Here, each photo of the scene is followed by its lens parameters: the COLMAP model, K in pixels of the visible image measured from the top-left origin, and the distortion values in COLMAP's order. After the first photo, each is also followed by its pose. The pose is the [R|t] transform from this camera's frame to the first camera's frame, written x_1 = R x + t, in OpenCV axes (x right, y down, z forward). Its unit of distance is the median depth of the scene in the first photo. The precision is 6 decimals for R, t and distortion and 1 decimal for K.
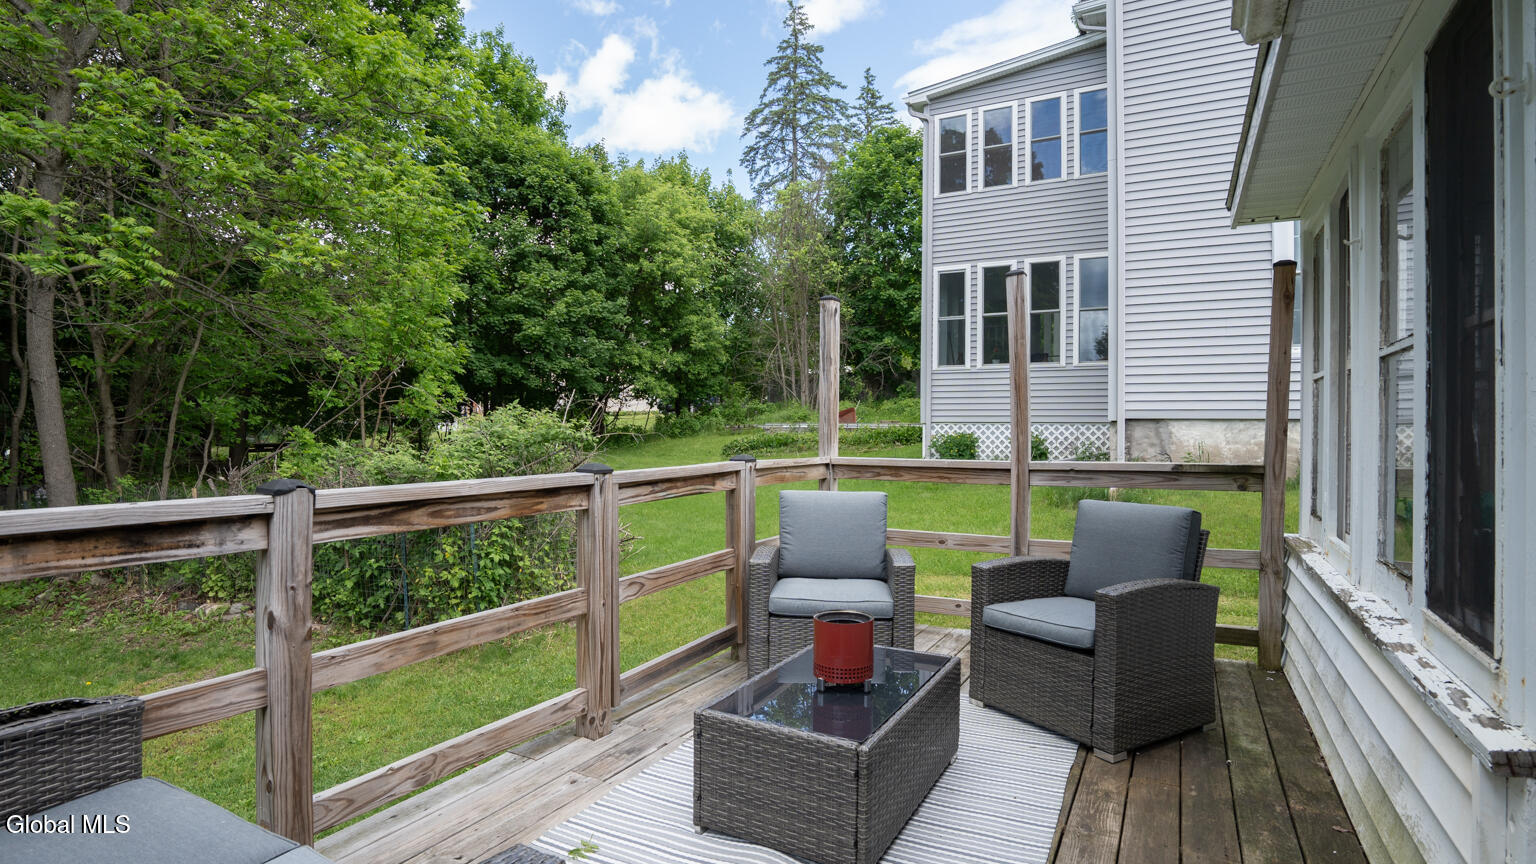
lens RADIAL K [[781.5, 0, 768.0], [0, 781.5, 432.0], [0, 0, 1]] dist [-0.000429, -0.000119]
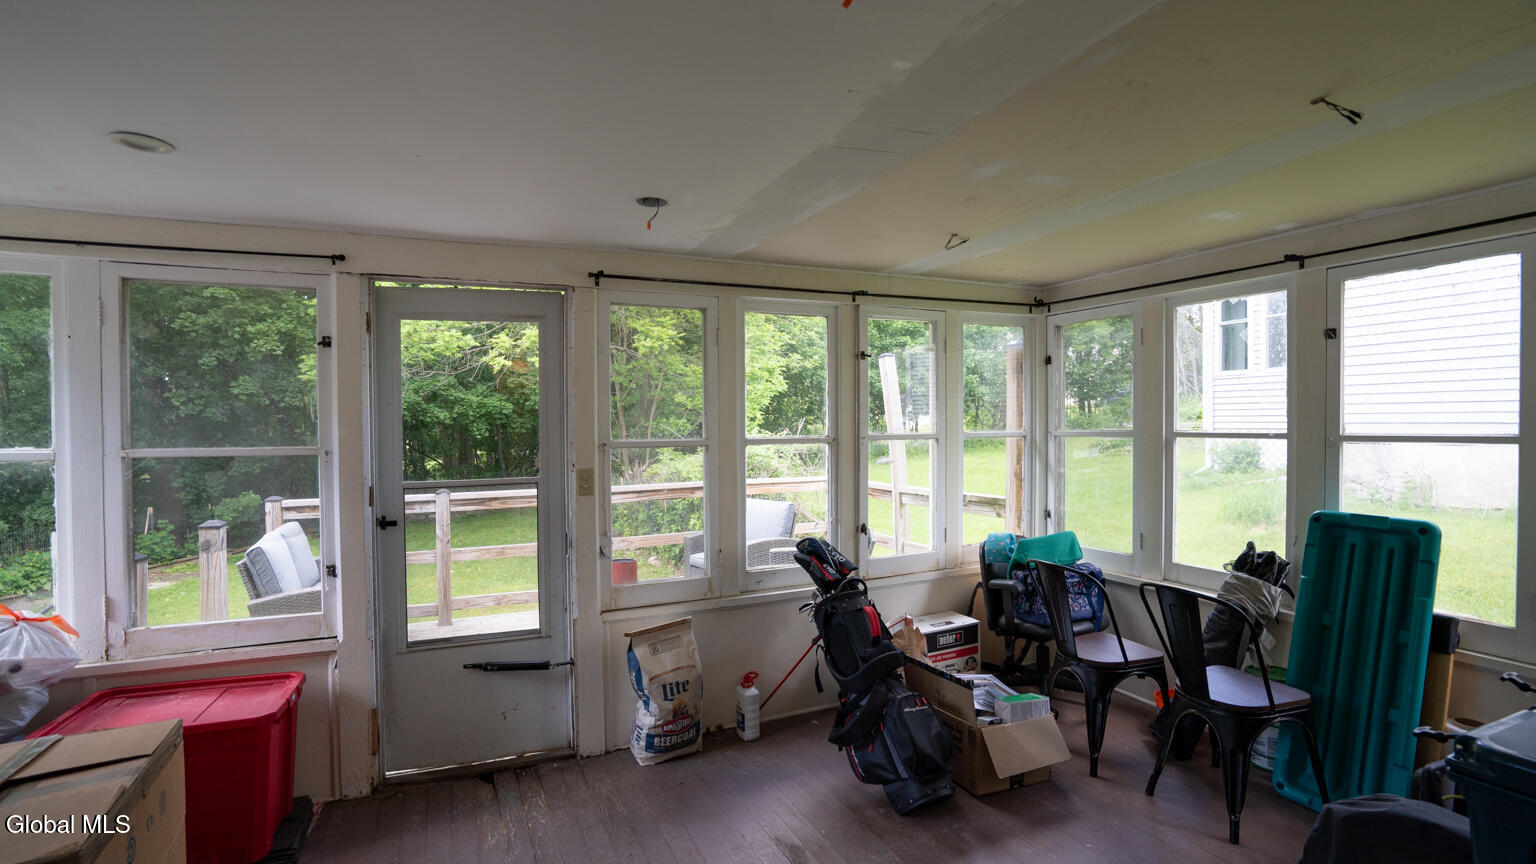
lens RADIAL K [[713.2, 0, 768.0], [0, 713.2, 432.0], [0, 0, 1]] dist [-0.014929, -0.000291]
pose [[0.796032, -0.000344, -0.605254, 1.813831], [0.011693, 0.999822, 0.014811, -0.164019], [0.605142, -0.018867, 0.795894, -0.364046]]
